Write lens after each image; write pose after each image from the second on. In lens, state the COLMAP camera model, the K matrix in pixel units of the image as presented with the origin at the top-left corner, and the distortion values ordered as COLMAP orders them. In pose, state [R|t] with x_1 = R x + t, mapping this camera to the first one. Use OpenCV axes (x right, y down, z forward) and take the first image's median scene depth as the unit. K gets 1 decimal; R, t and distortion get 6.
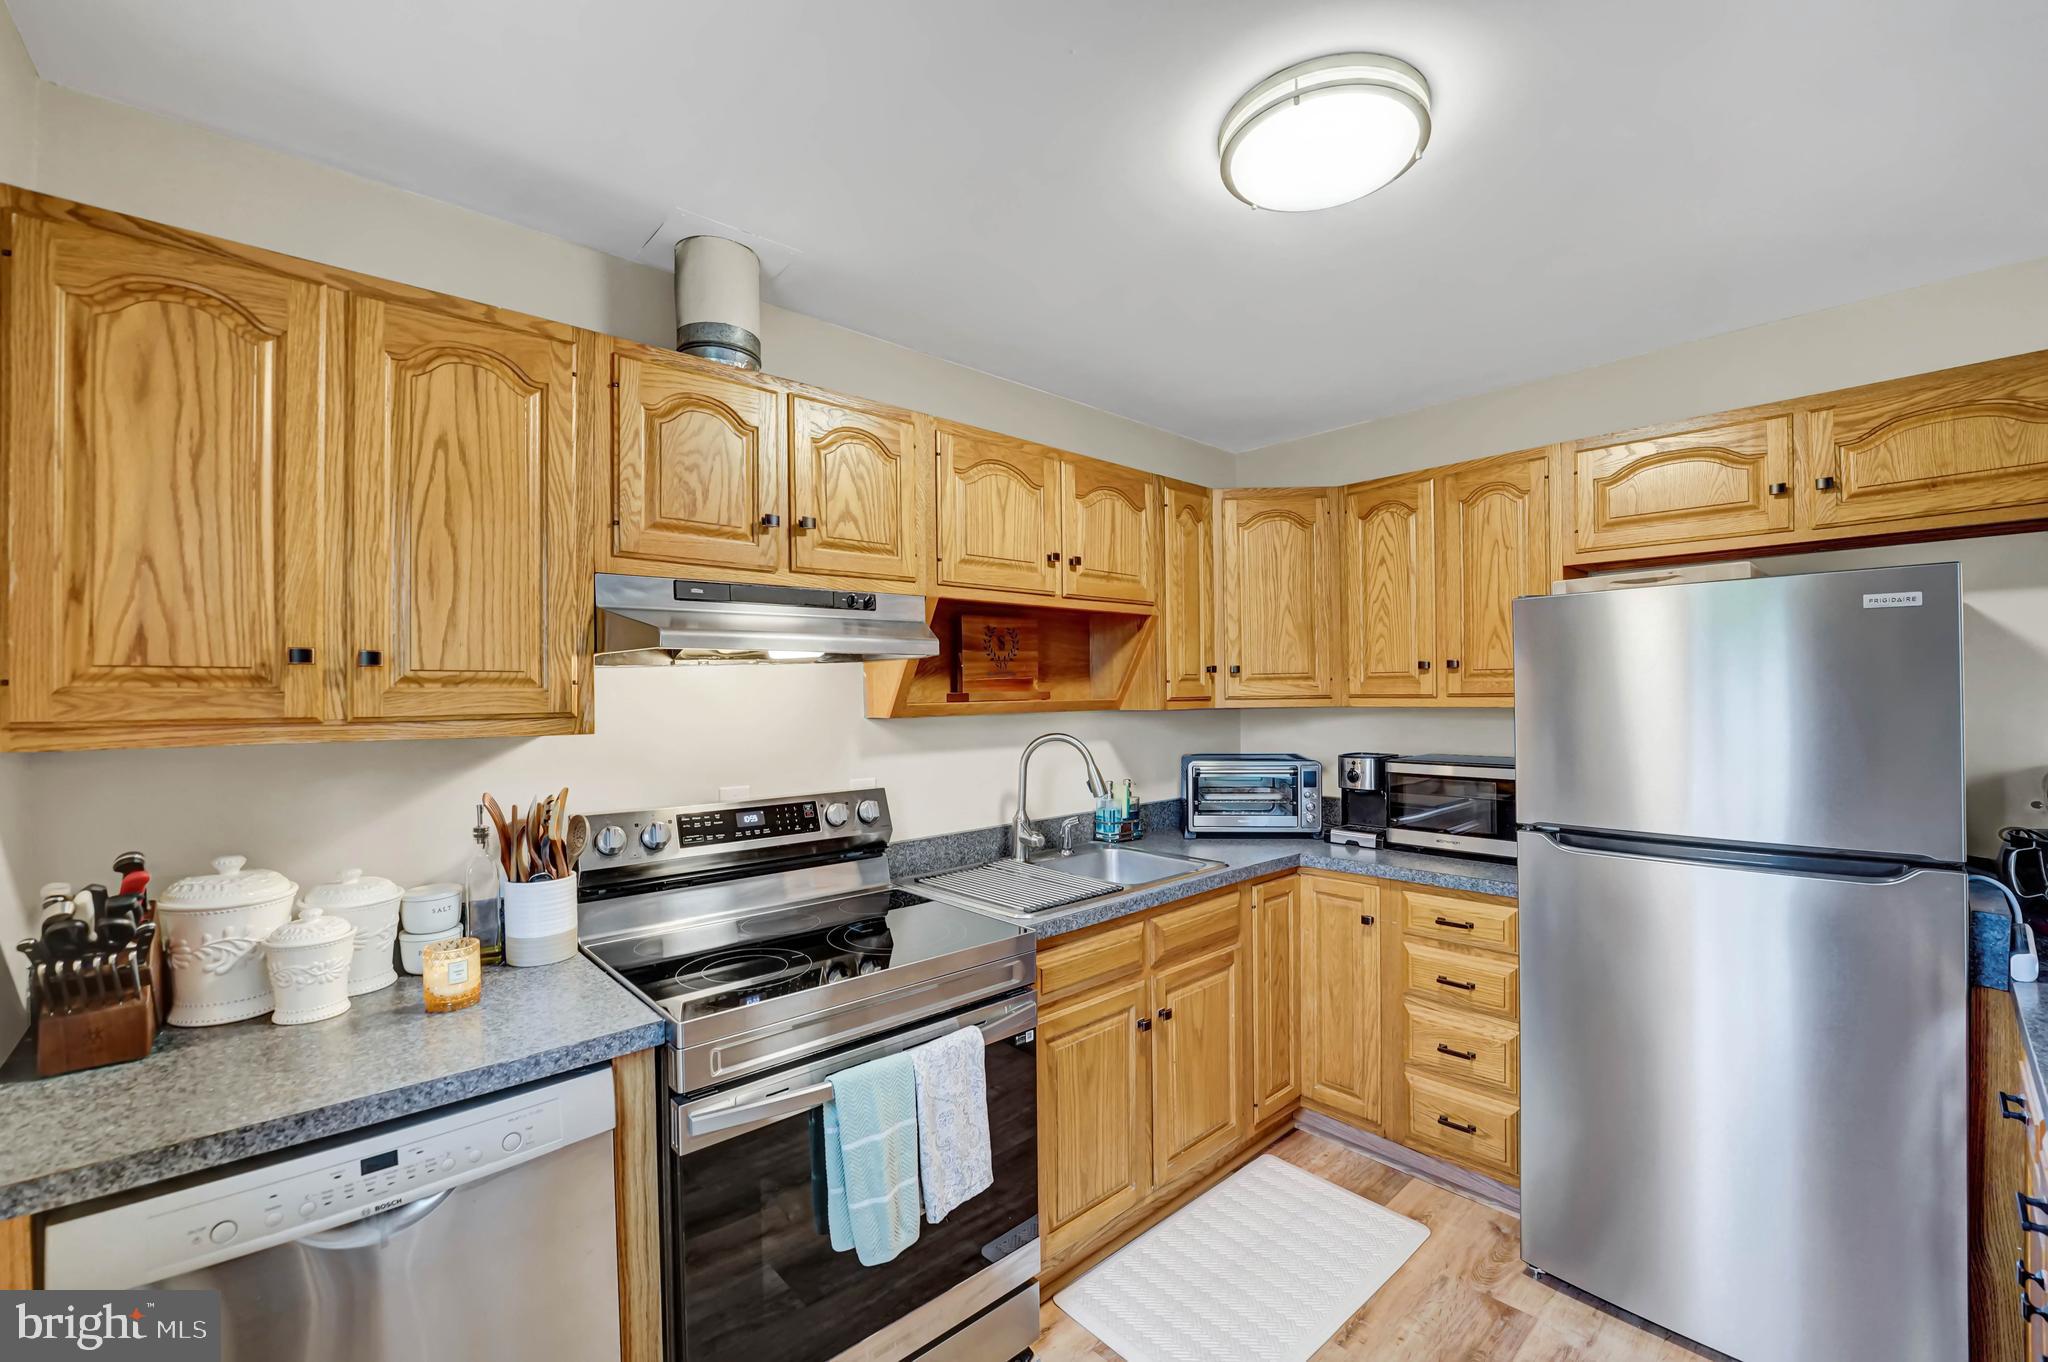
lens RADIAL K [[843.0, 0, 1024.9], [0, 843.0, 690.7], [0, 0, 1]] dist [-0.030165, 0.003773]
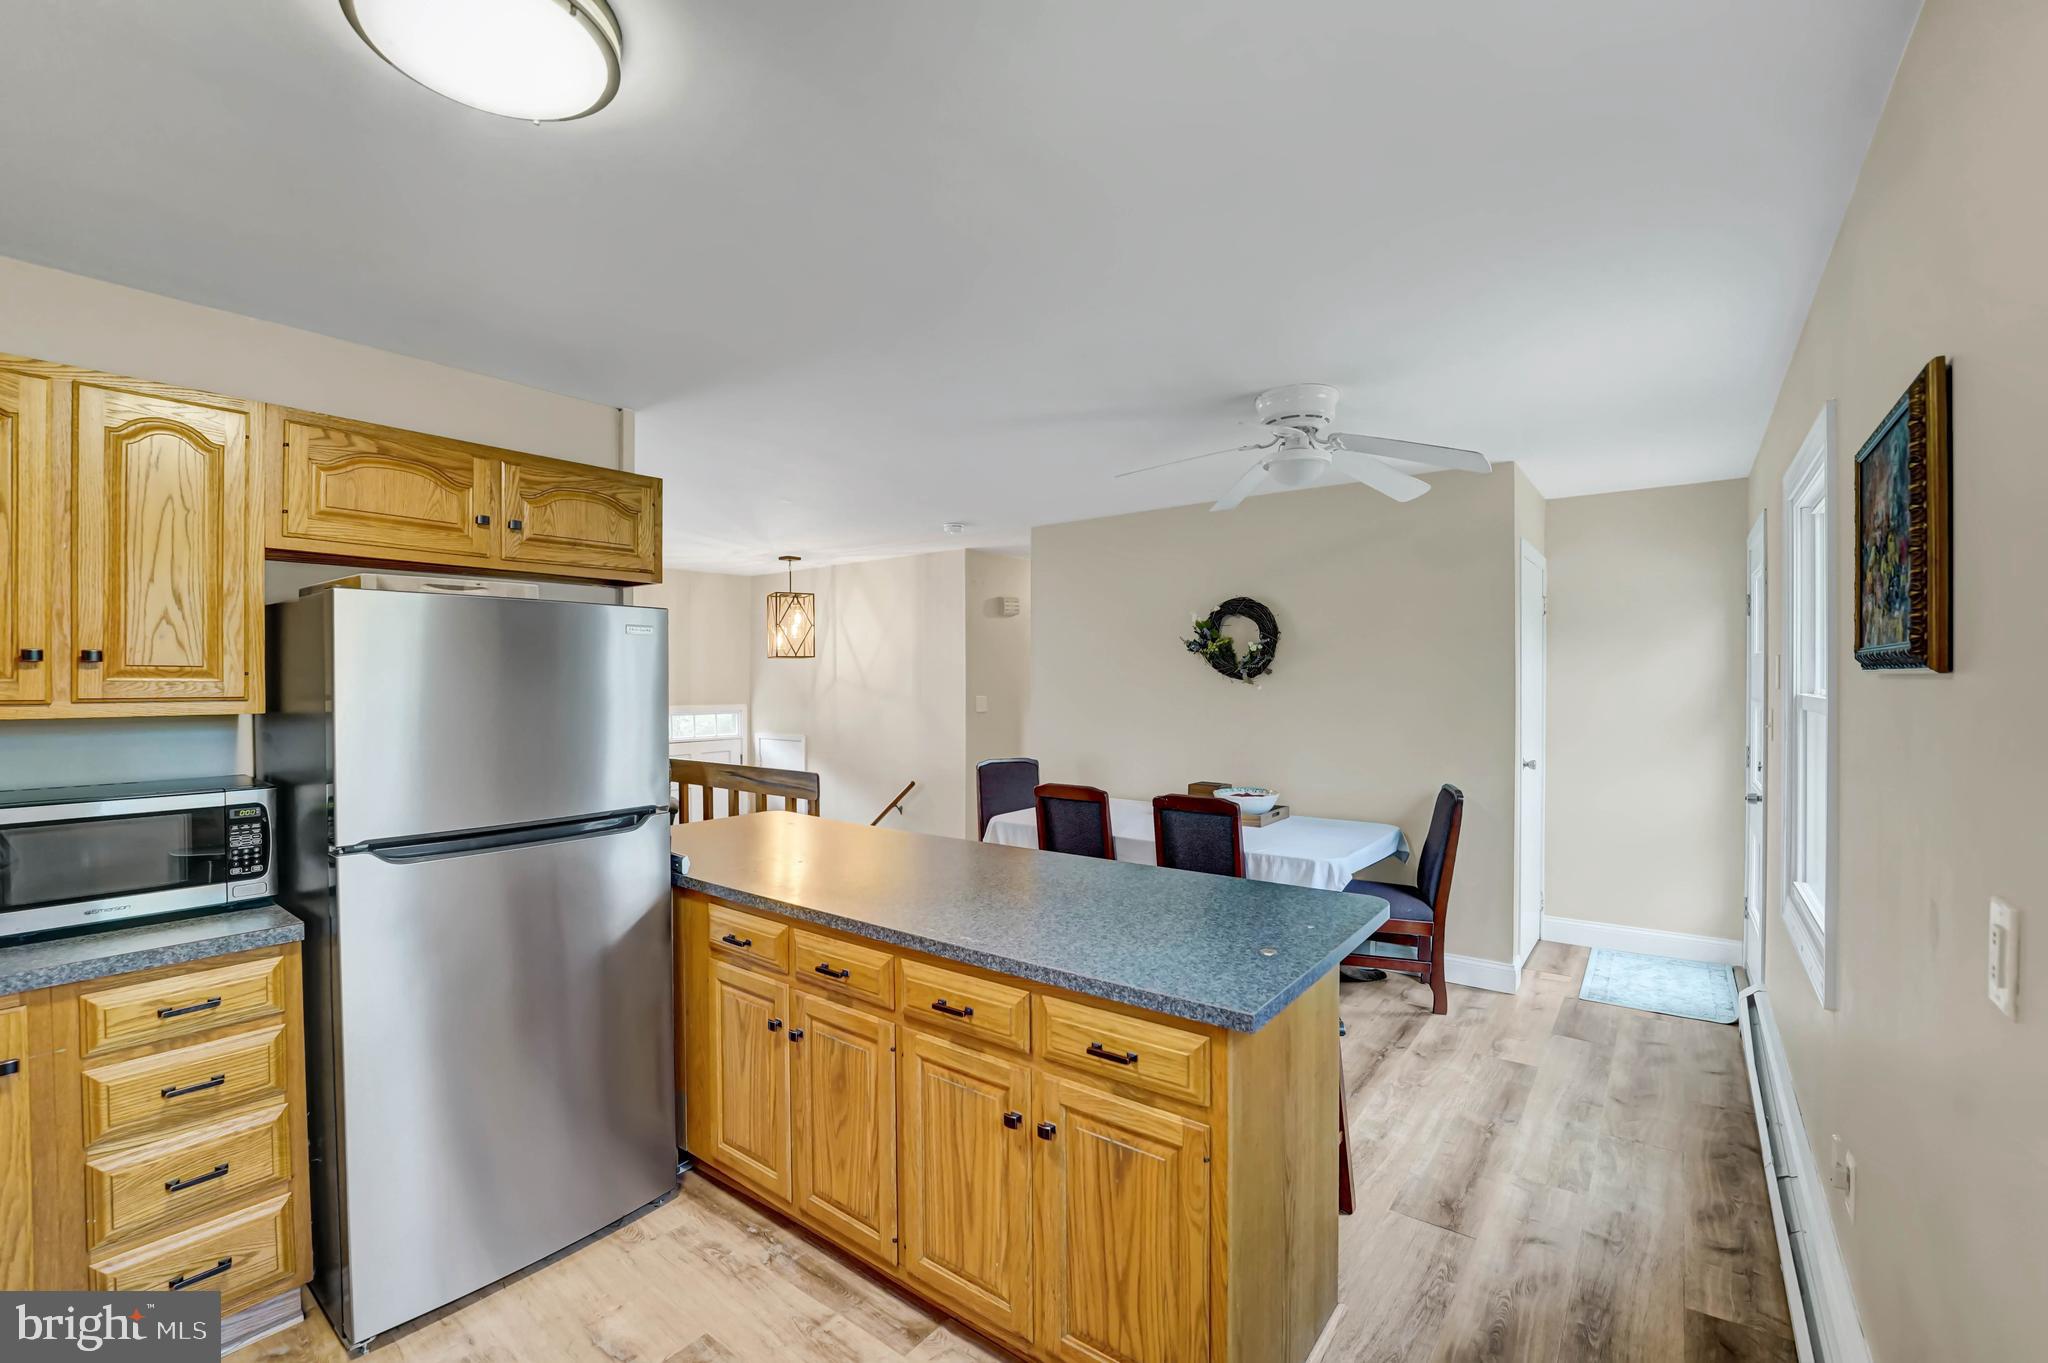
lens RADIAL K [[843.0, 0, 1036.3], [0, 843.0, 686.5], [0, 0, 1]] dist [-0.030165, 0.003773]
pose [[-0.174964, 0.005932, 0.984557, -0.393932], [0.001308, 0.999982, -0.005792, -0.002037], [-0.984574, 0.000274, -0.174969, 0.453387]]
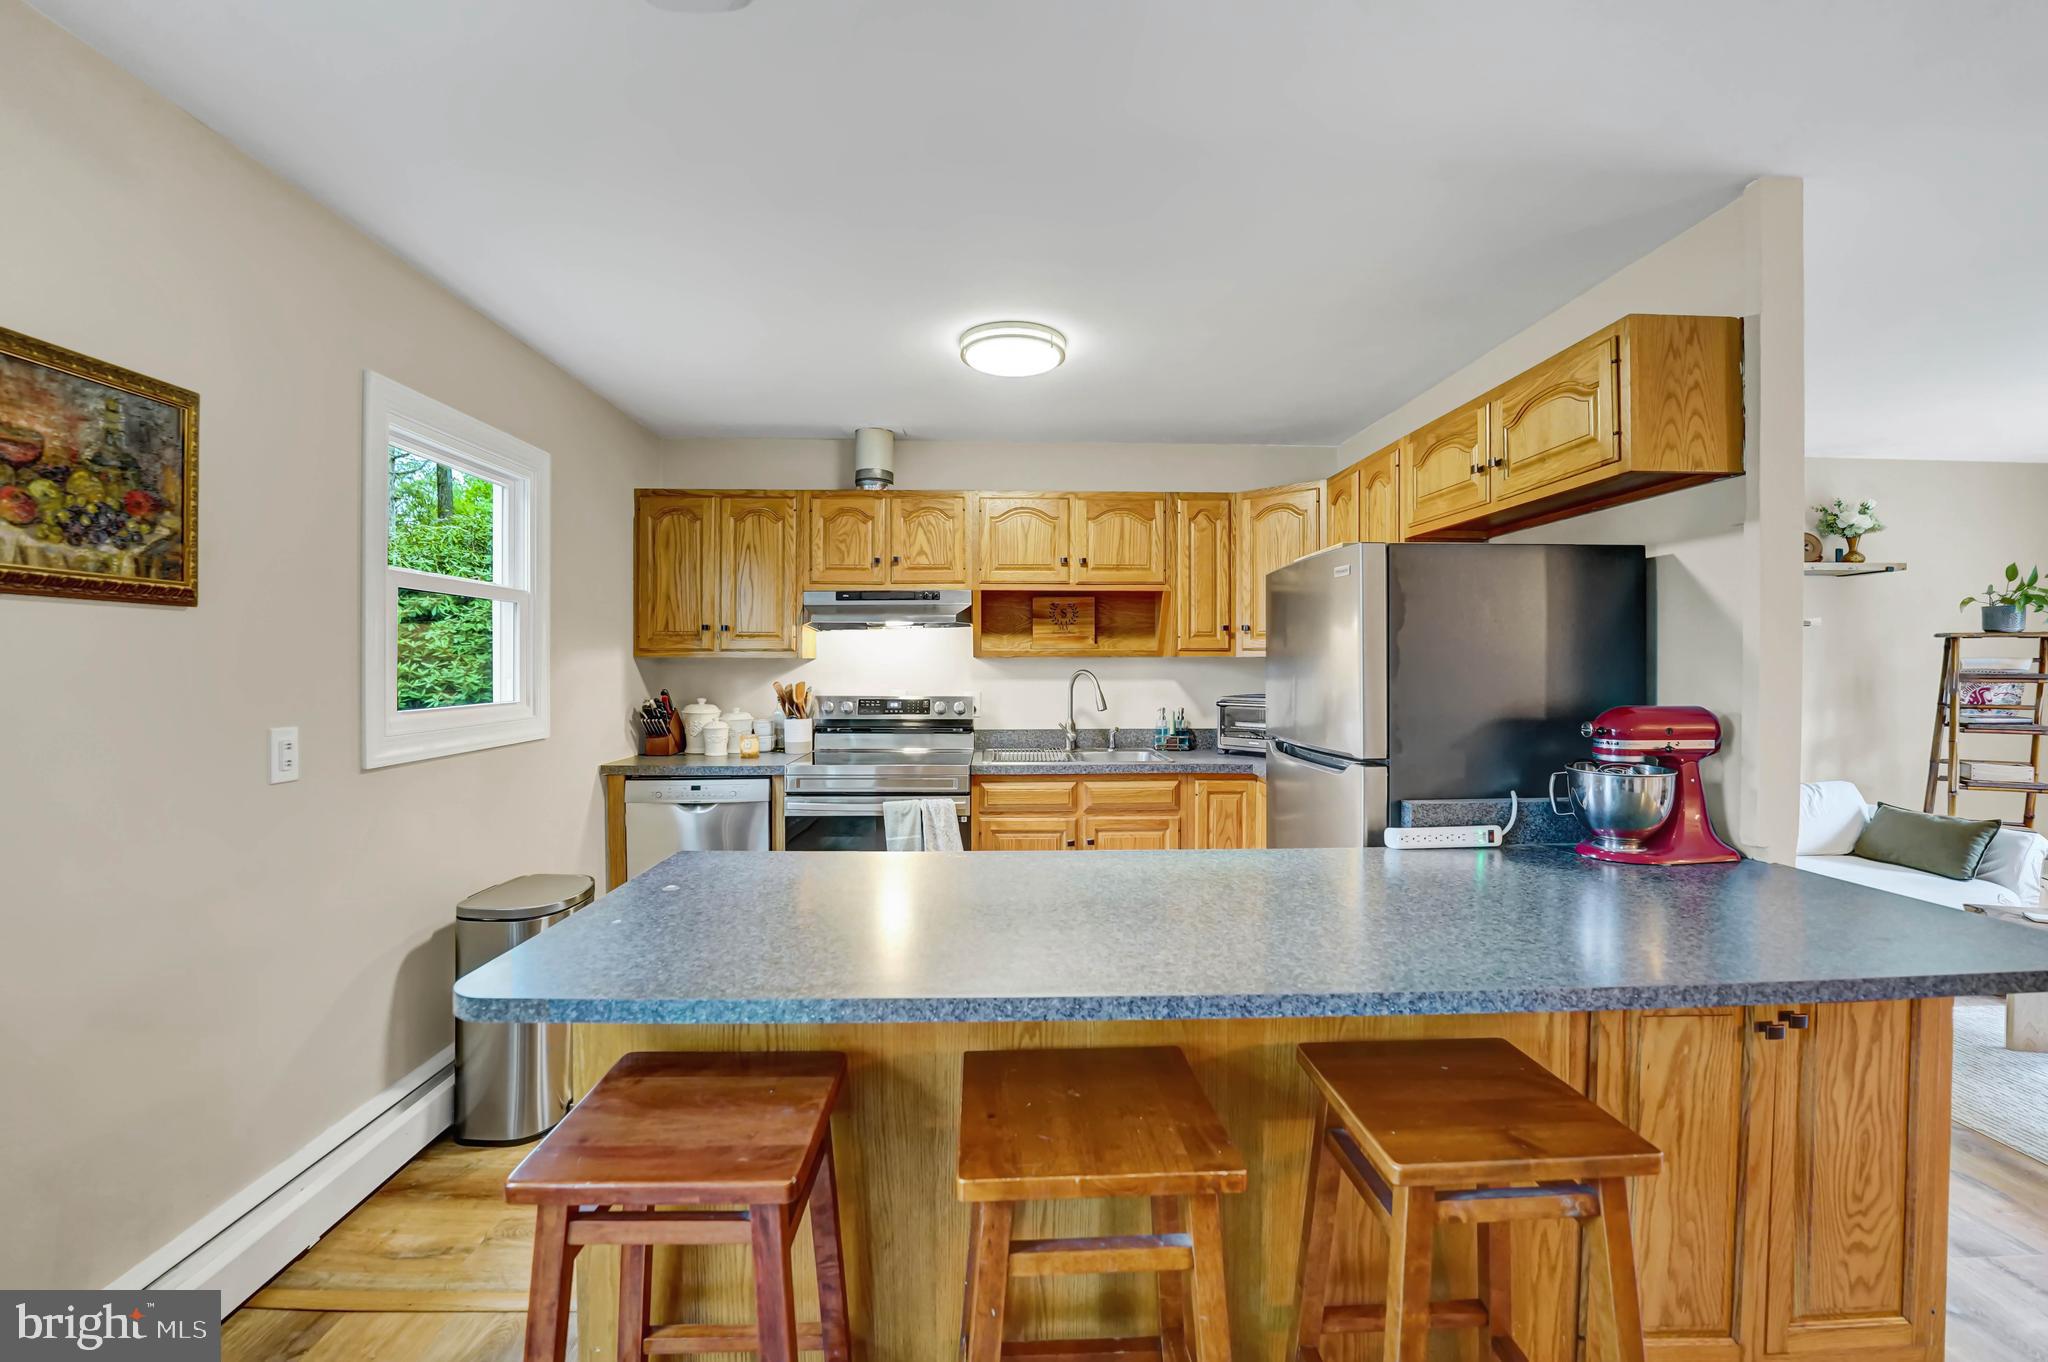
lens RADIAL K [[843.0, 0, 1026.1], [0, 843.0, 670.3], [0, 0, 1]] dist [-0.030165, 0.003773]
pose [[0.764676, 0.018445, -0.644151, 1.255466], [-0.008793, 0.999796, 0.018190, 0.030050], [0.644355, -0.008246, 0.764682, -0.357653]]
